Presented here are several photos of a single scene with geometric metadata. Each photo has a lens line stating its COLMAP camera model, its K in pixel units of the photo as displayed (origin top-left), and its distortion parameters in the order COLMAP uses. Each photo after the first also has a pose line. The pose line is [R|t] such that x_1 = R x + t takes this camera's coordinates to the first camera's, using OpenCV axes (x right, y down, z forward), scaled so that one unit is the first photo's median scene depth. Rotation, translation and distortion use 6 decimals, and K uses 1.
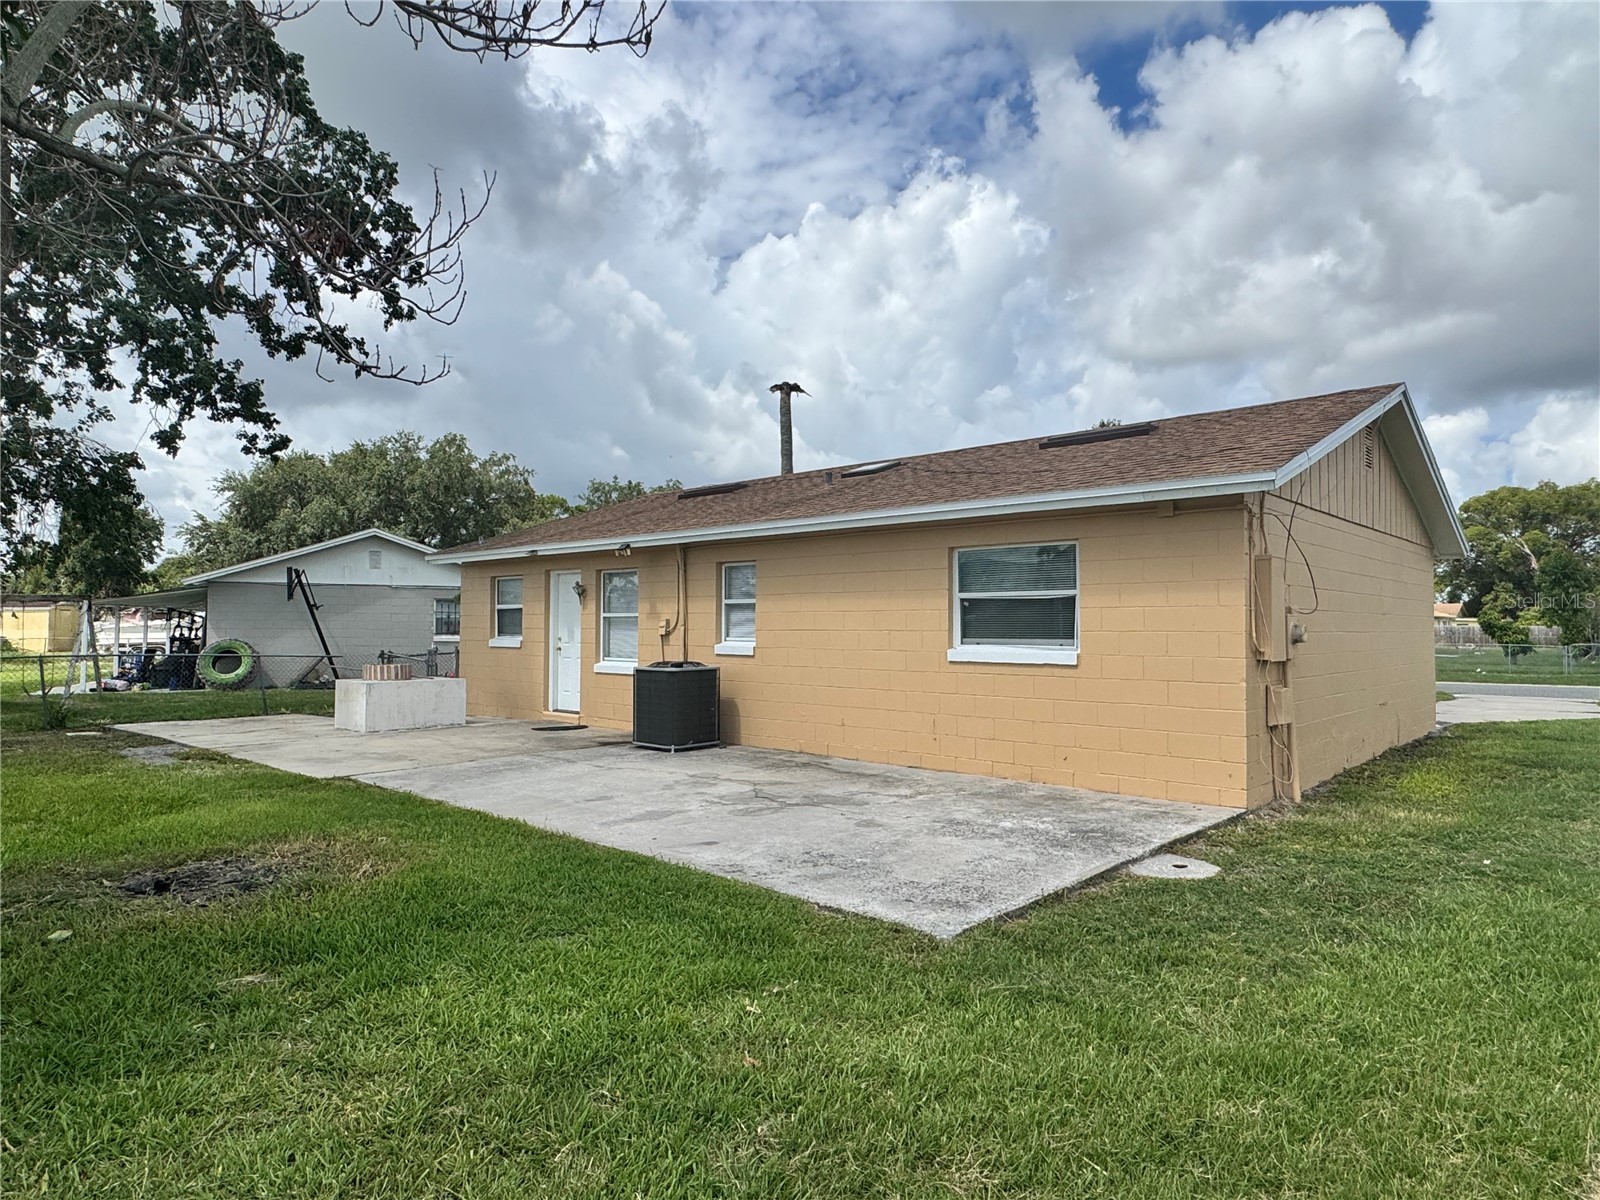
lens RADIAL K [[952.8, 0, 800.0], [0, 952.8, 600.0], [0, 0, 1]] dist [-0.001975, 0.000428]
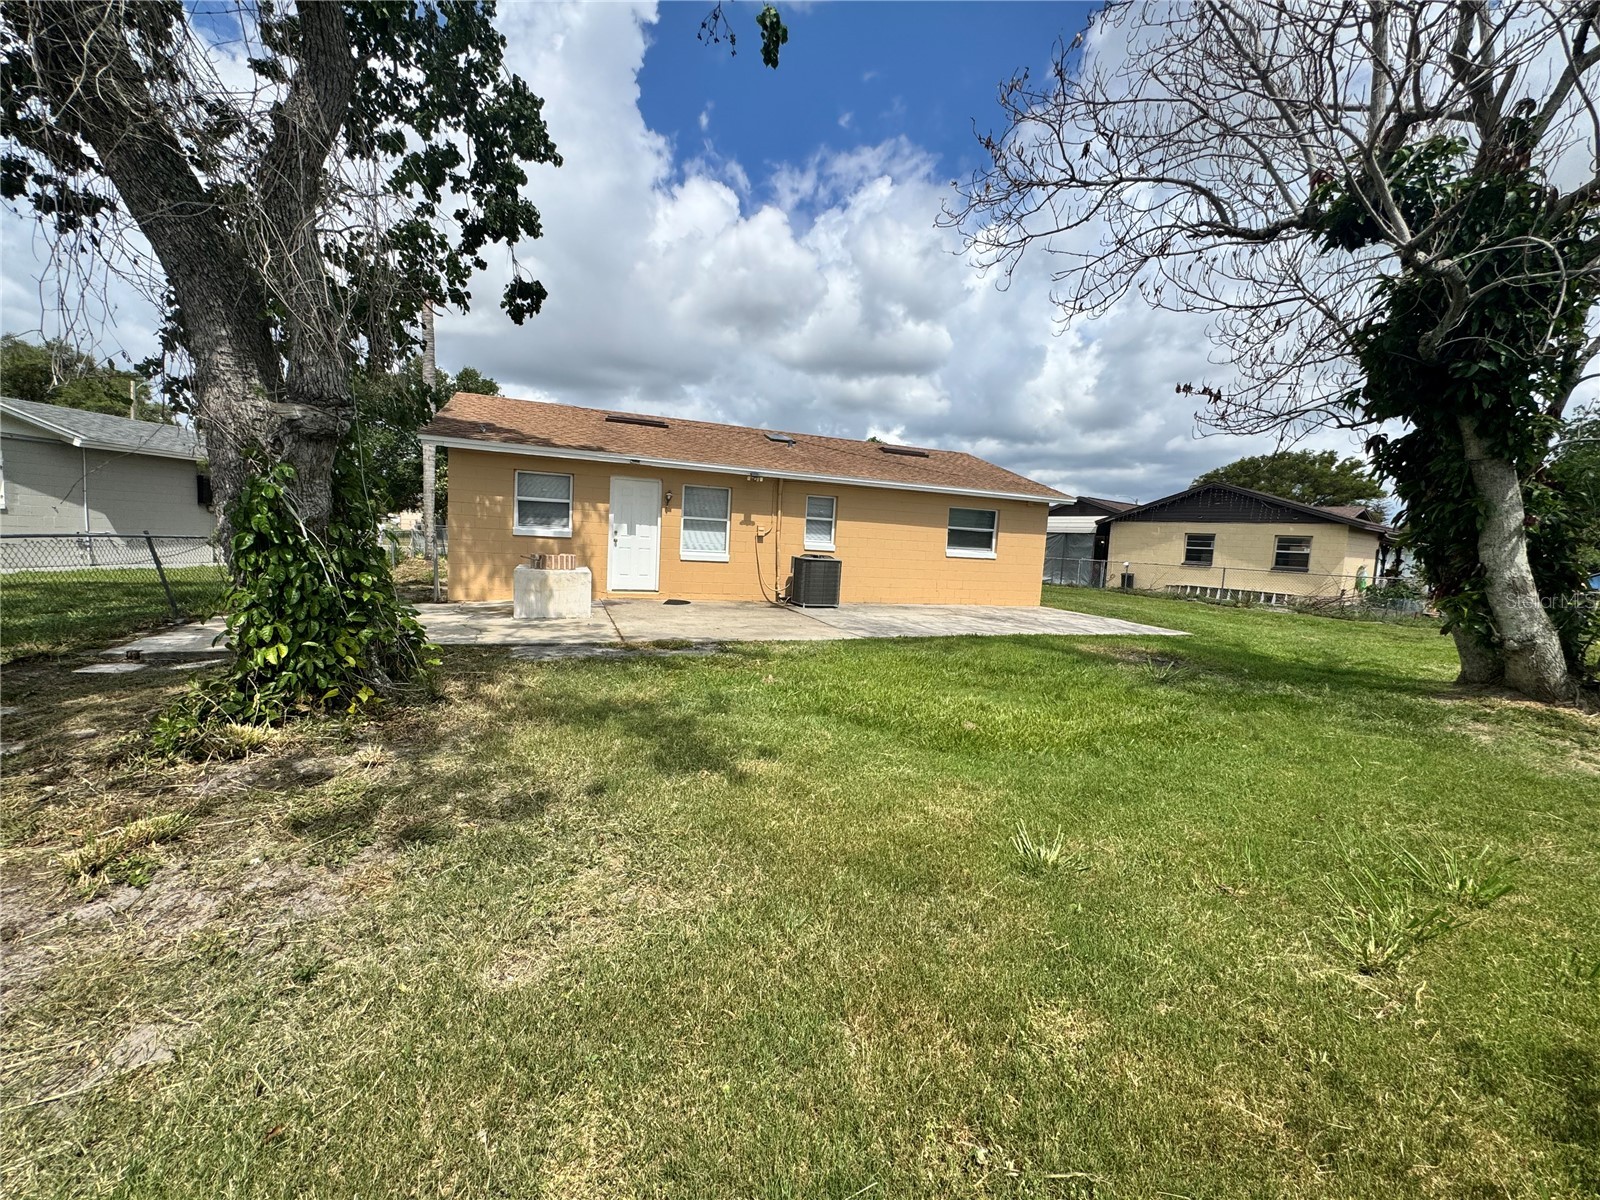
lens RADIAL K [[642.0, 0, 800.0], [0, 642.0, 600.0], [0, 0, 1]] dist [-0.000951, 0.000318]
pose [[0.425926, -0.067380, 0.902245, -1.637731], [-0.081553, 0.990304, 0.112455, 0.028054], [-0.901075, -0.121479, 0.416302, 0.778795]]
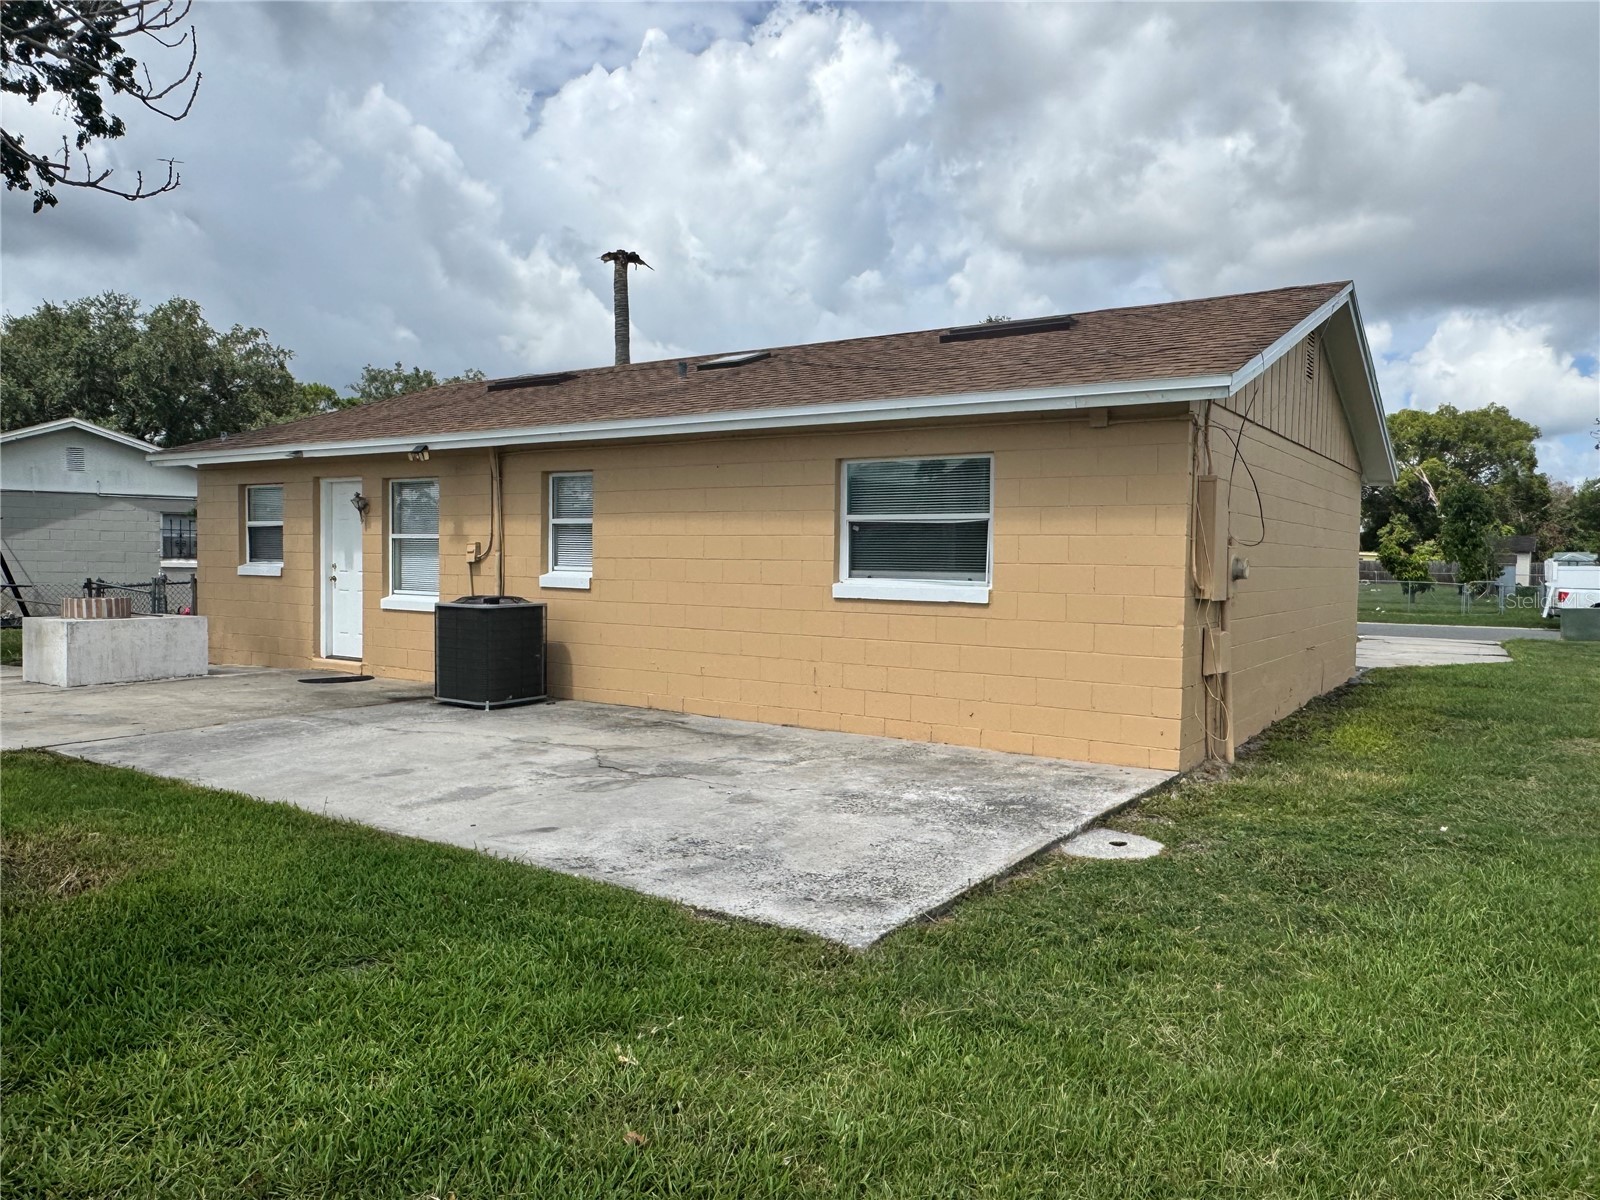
lens RADIAL K [[1126.9, 0, 800.0], [0, 1126.9, 600.0], [0, 0, 1]] dist [-0.003356, 0.005503]
pose [[0.988779, 0.005129, 0.149301, -0.021549], [-0.015366, 0.997601, 0.067497, 0.000955], [-0.148597, -0.069034, 0.986485, 0.052533]]
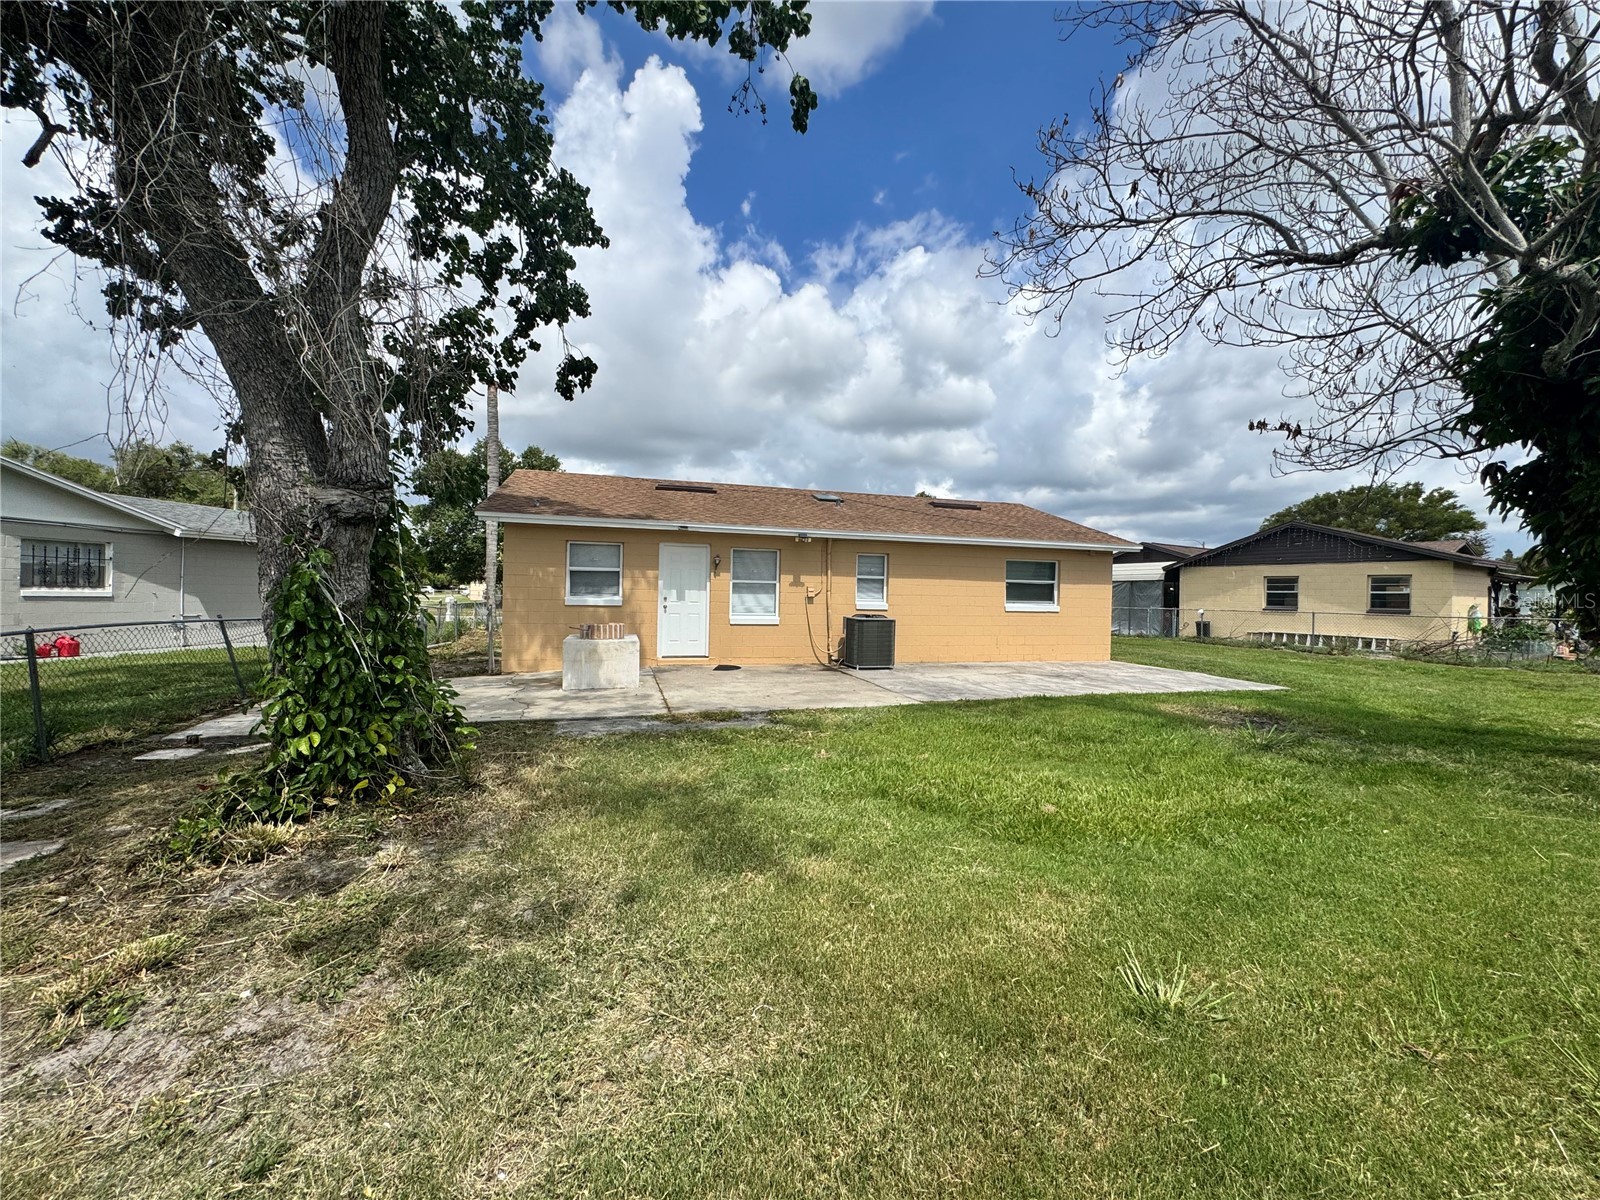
lens RADIAL K [[642.0, 0, 800.0], [0, 642.0, 600.0], [0, 0, 1]] dist [-0.000951, 0.000318]
pose [[0.498513, -0.003395, 0.866876, -1.594778], [-0.044524, 0.998572, 0.029515, 0.020124], [-0.865738, -0.053311, 0.497650, 0.795858]]
